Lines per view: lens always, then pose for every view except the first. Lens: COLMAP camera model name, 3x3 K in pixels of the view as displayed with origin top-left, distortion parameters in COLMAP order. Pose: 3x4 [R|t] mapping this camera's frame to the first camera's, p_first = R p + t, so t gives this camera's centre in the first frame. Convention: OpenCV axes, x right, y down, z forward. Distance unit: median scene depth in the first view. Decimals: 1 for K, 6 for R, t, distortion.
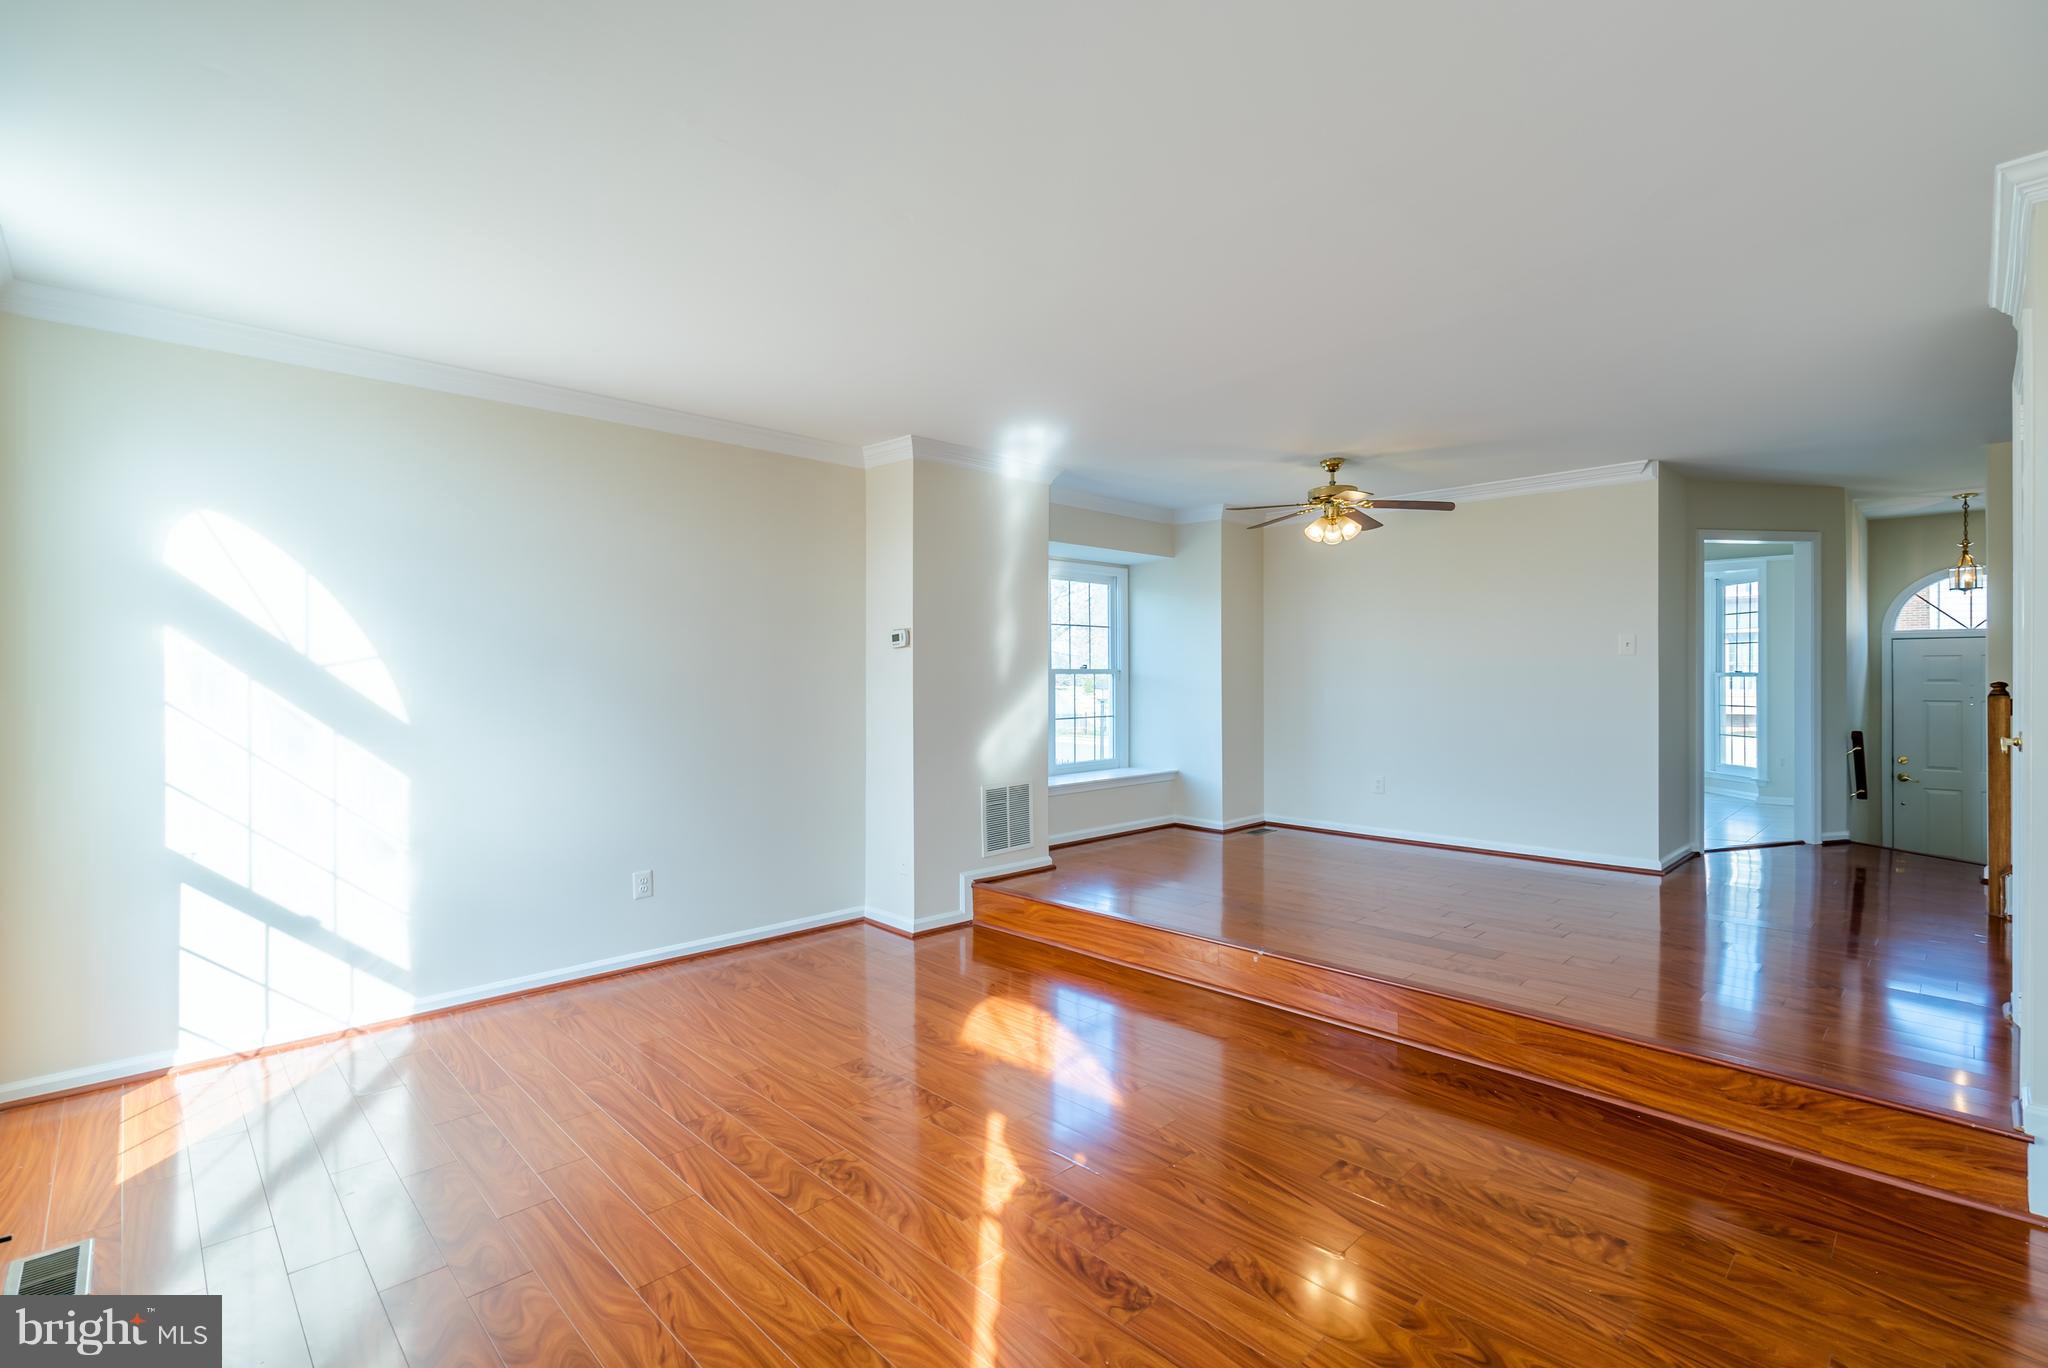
lens RADIAL K [[928.7, 0, 1030.8], [0, 928.7, 680.6], [0, 0, 1]] dist [-0.004597, 0.001208]
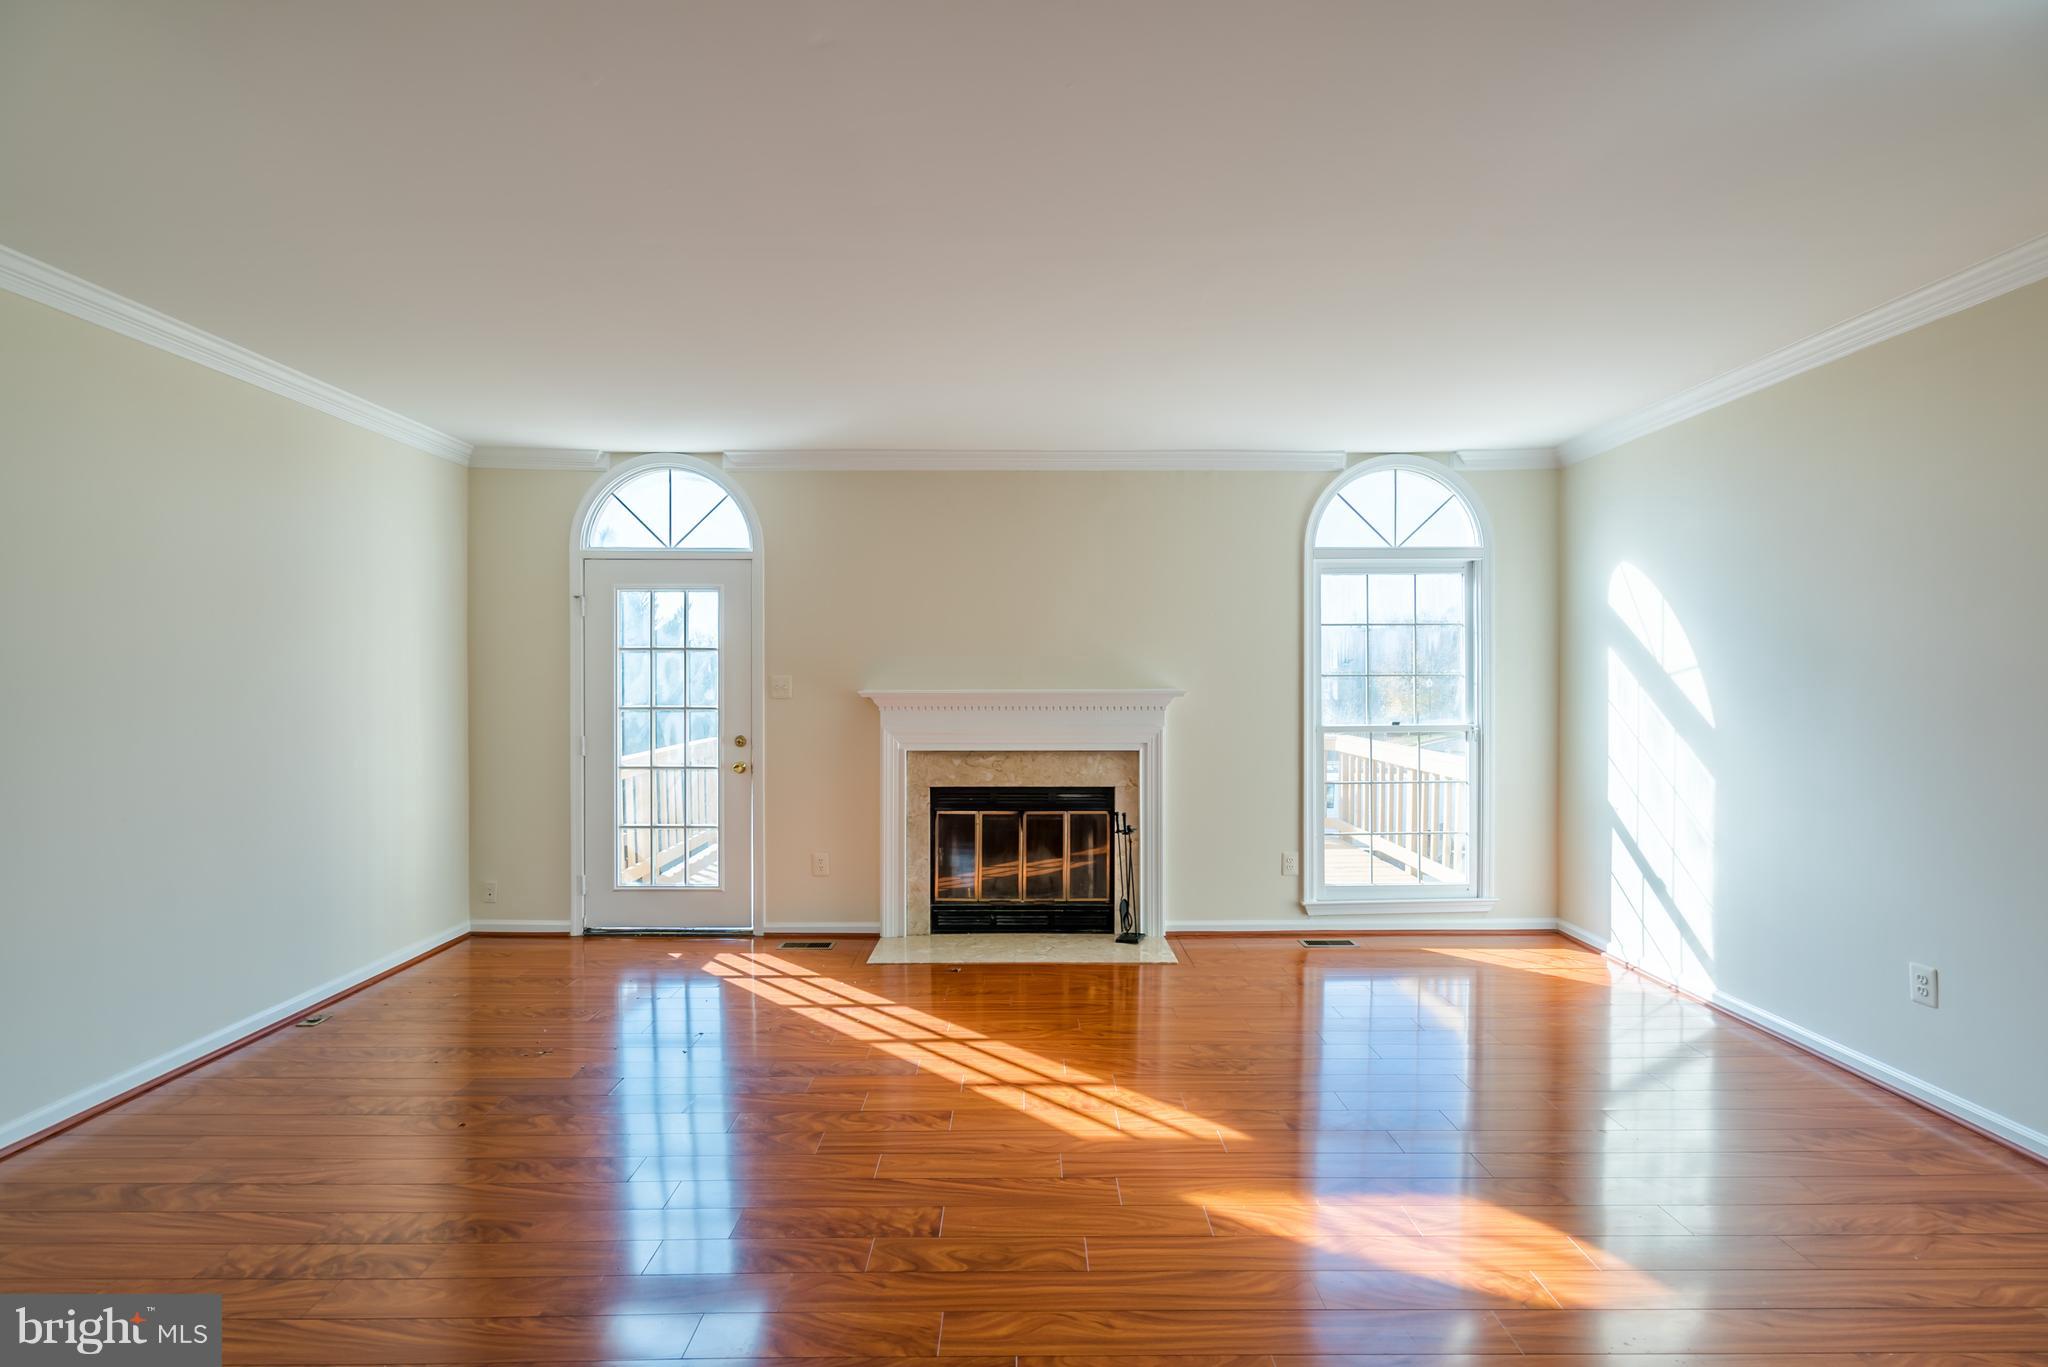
lens RADIAL K [[928.7, 0, 1026.6], [0, 928.7, 686.8], [0, 0, 1]] dist [-0.004597, 0.001208]
pose [[-0.700515, 0.008819, -0.713583, 0.418979], [0.002459, 0.999948, 0.009944, -0.008766], [0.713633, 0.005211, -0.700500, 0.777353]]
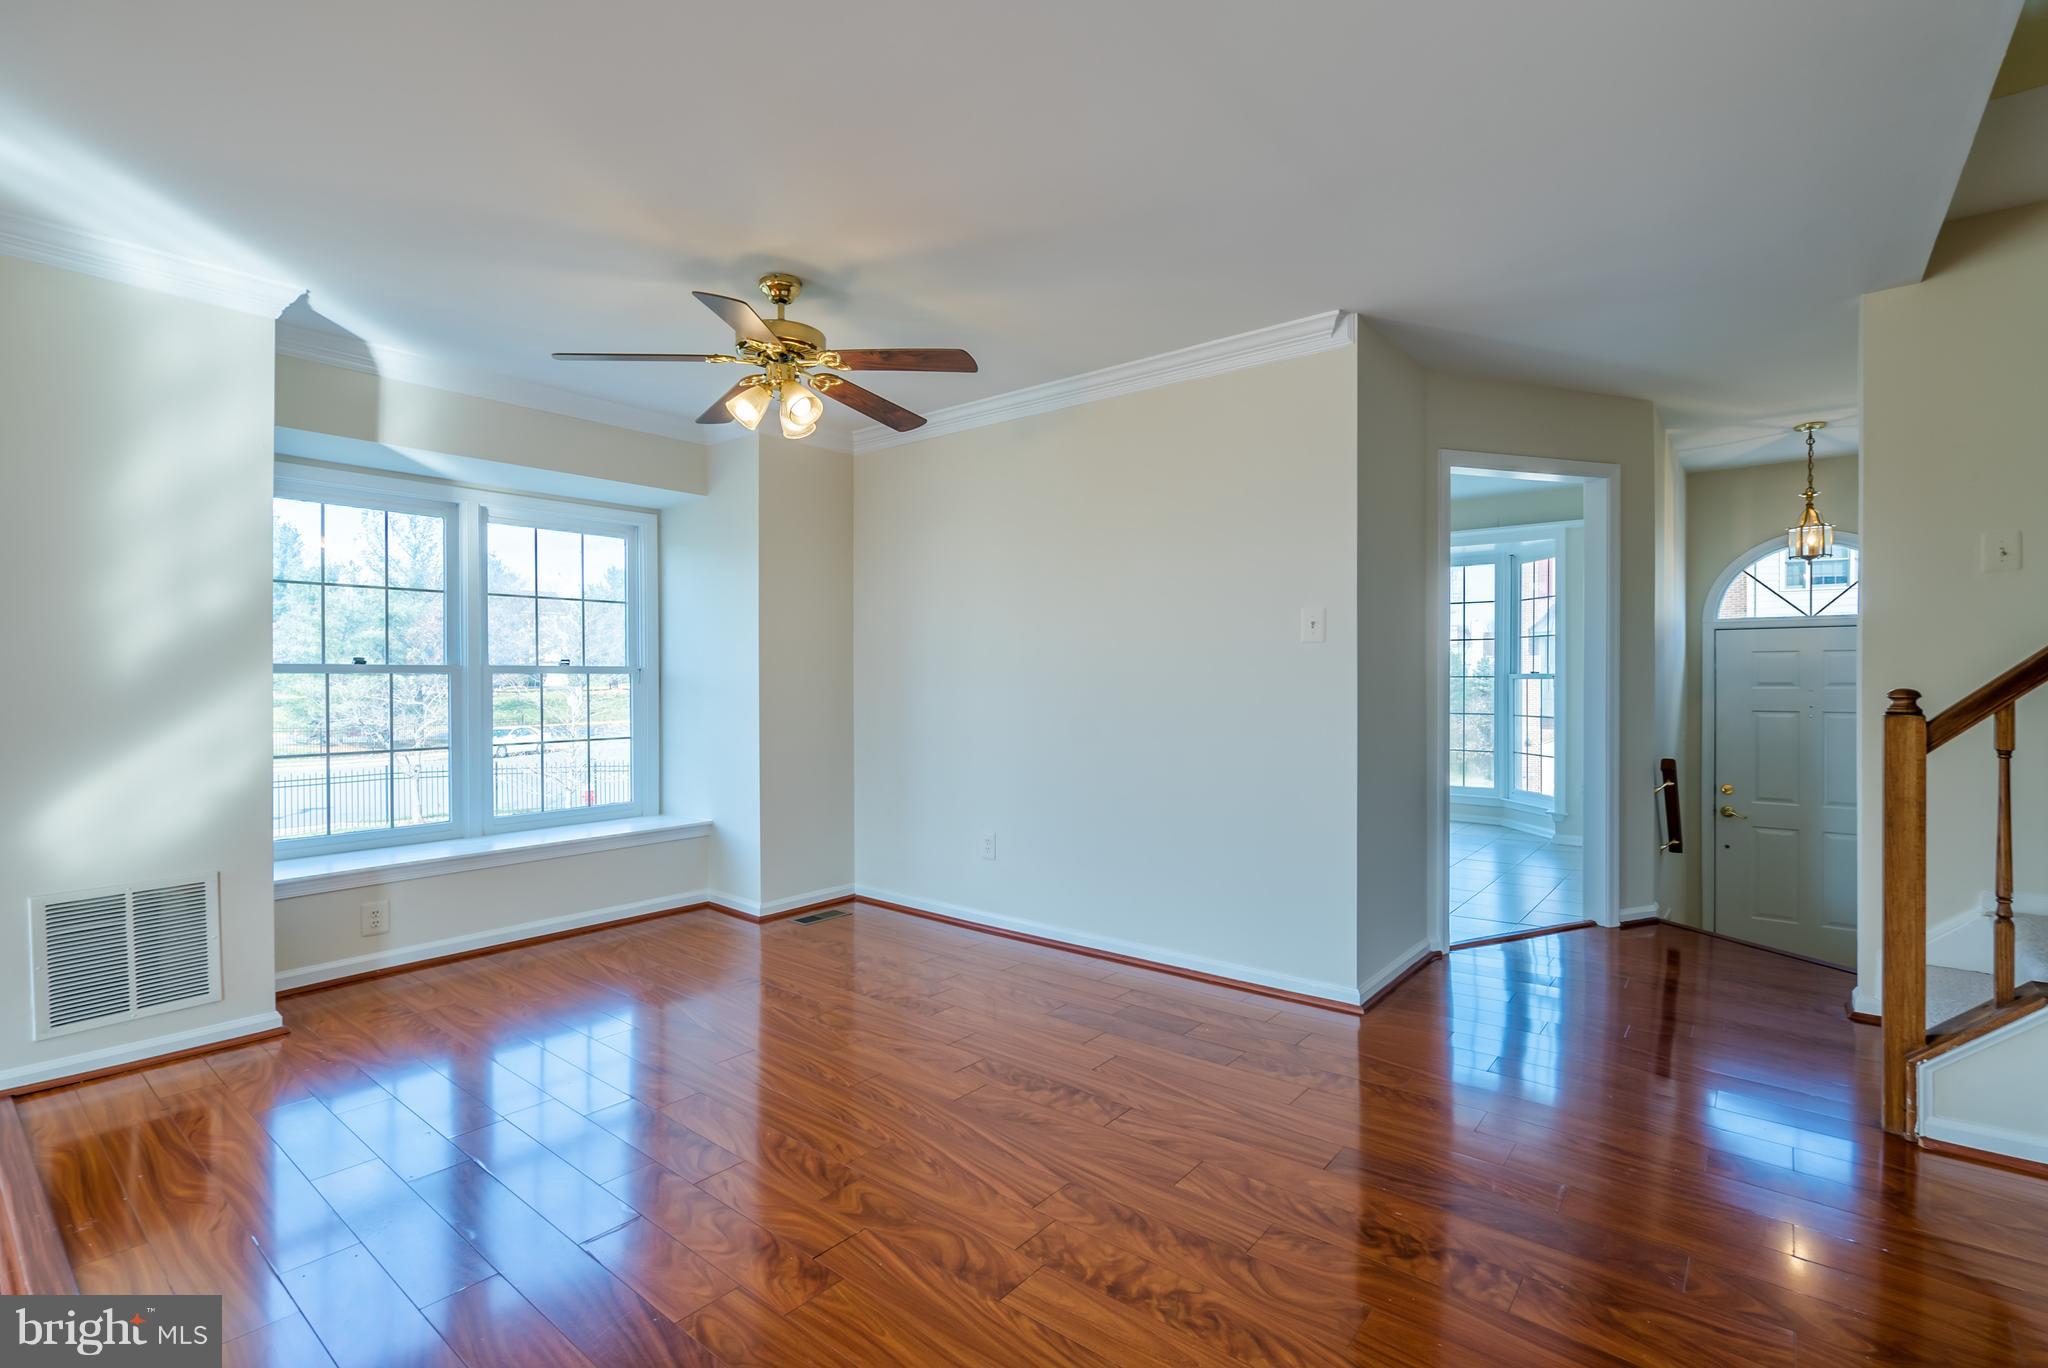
lens RADIAL K [[928.7, 0, 1020.6], [0, 928.7, 687.9], [0, 0, 1]] dist [-0.004597, 0.001208]
pose [[0.994132, 0.000080, 0.108175, 0.392567], [-0.000697, 0.999984, 0.005667, -0.001526], [-0.108173, -0.005709, 0.994116, 0.425654]]
